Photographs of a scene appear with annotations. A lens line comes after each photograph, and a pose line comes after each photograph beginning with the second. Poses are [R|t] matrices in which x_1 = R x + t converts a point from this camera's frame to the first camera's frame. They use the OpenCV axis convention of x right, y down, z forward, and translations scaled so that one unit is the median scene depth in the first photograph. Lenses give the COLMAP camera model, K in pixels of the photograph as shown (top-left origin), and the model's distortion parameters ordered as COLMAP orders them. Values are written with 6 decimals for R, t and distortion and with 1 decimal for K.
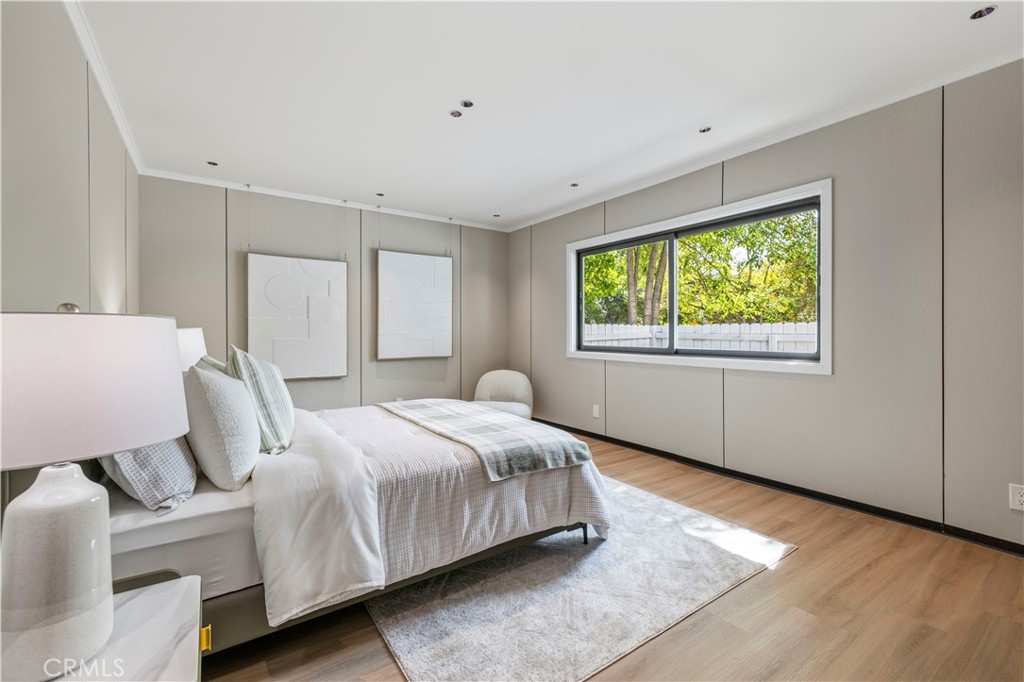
lens RADIAL K [[432.3, 0, 512.4], [0, 432.3, 337.7], [0, 0, 1]] dist [0.008705, -0.001605]
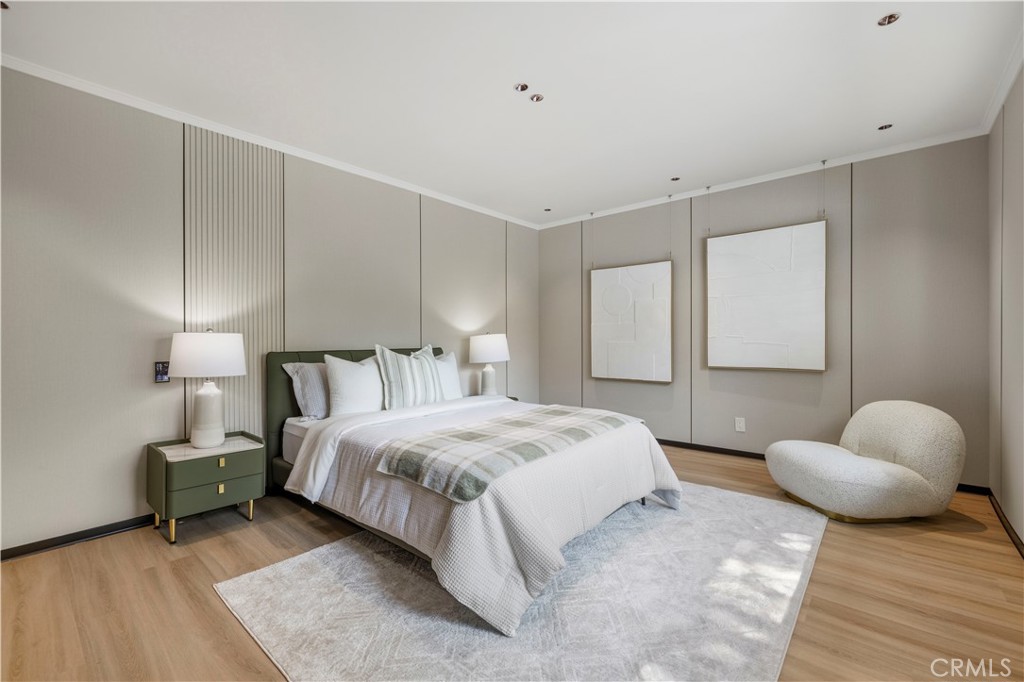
lens RADIAL K [[432.3, 0, 493.9], [0, 432.3, 340.9], [0, 0, 1]] dist [0.008705, -0.001605]
pose [[0.241932, 0.004627, -0.970282, 0.947199], [-0.005294, 0.999980, 0.003448, -0.004407], [0.970279, 0.004303, 0.241951, 0.878892]]
